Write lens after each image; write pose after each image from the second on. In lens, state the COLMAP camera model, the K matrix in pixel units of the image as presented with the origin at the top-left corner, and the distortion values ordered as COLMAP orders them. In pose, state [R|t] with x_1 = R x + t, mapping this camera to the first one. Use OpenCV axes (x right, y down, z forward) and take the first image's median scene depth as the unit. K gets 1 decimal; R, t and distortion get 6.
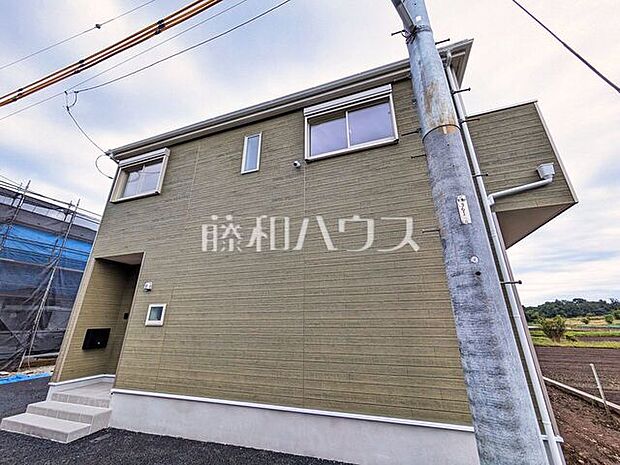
lens RADIAL K [[246.8, 0, 311.1], [0, 246.8, 232.3], [0, 0, 1]] dist [-0.003429, 0.001321]
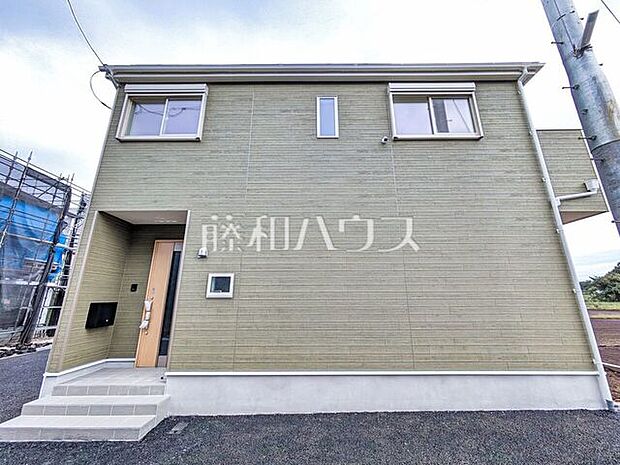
lens RADIAL K [[246.8, 0, 310.9], [0, 246.8, 232.5], [0, 0, 1]] dist [-0.003429, 0.001321]
pose [[0.948423, 0.086049, 0.305106, -0.601573], [-0.110947, 0.991686, 0.065196, 0.060472], [-0.296960, -0.095684, 0.950084, 0.111602]]
